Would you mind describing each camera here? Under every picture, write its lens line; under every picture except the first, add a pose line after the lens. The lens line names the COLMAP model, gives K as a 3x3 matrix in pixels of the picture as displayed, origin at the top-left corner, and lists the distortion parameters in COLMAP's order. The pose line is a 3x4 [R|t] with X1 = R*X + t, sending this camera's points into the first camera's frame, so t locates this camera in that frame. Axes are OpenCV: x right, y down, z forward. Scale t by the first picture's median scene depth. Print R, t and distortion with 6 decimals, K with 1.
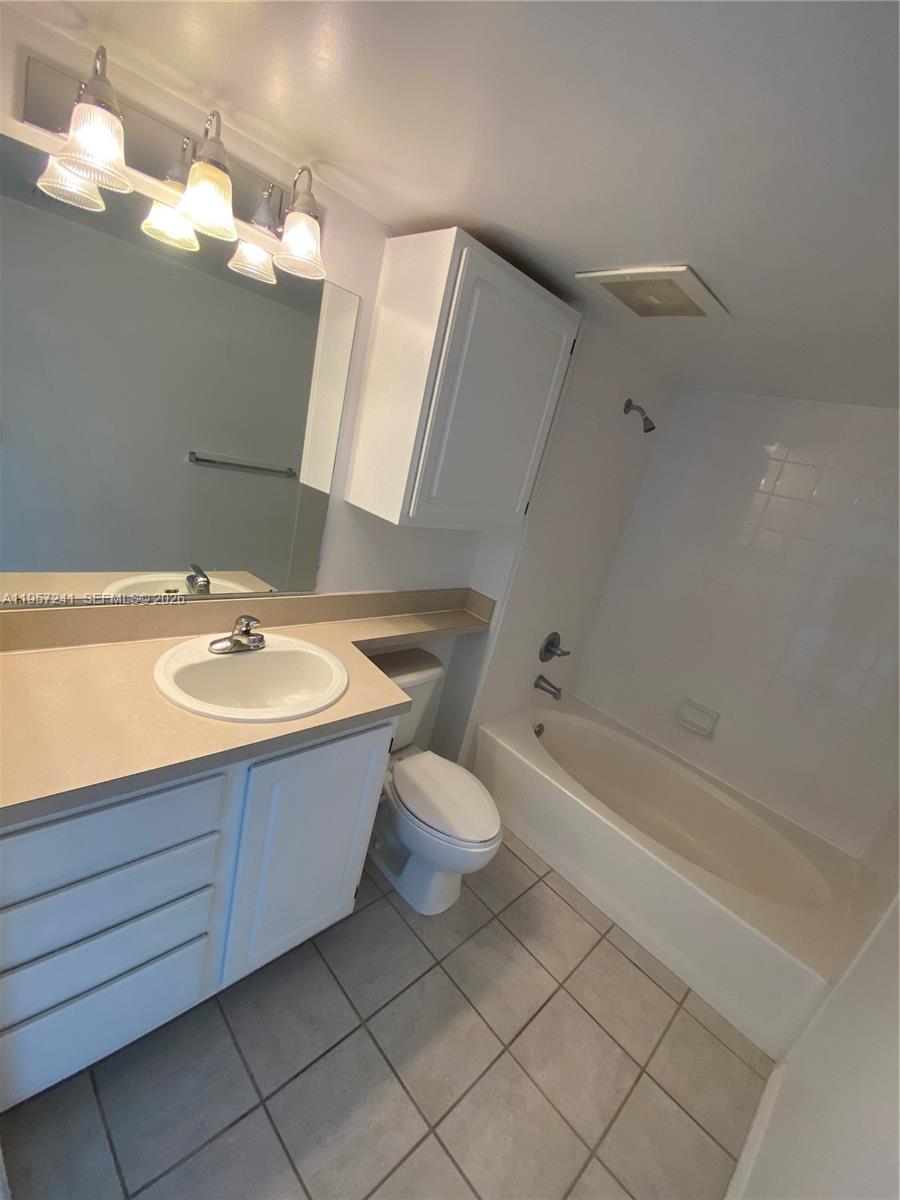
lens RADIAL K [[485.5, 0, 454.8], [0, 485.5, 606.0], [0, 0, 1]] dist [0.035358, -0.026710]
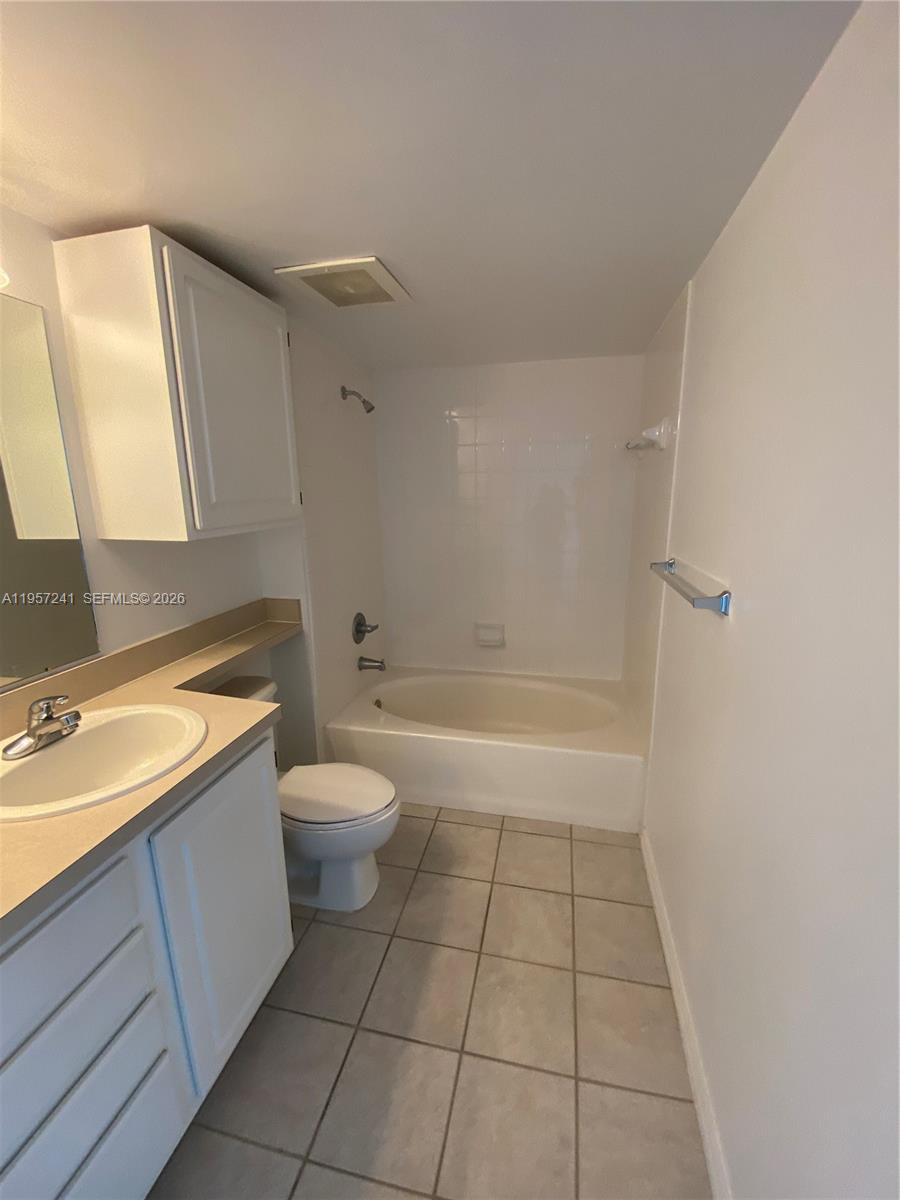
lens RADIAL K [[485.5, 0, 454.8], [0, 485.5, 606.0], [0, 0, 1]] dist [0.035358, -0.026710]
pose [[0.812741, -0.355984, 0.461224, -0.165430], [0.361758, 0.928879, 0.079466, 0.052428], [-0.456710, 0.102266, 0.883718, -0.041137]]
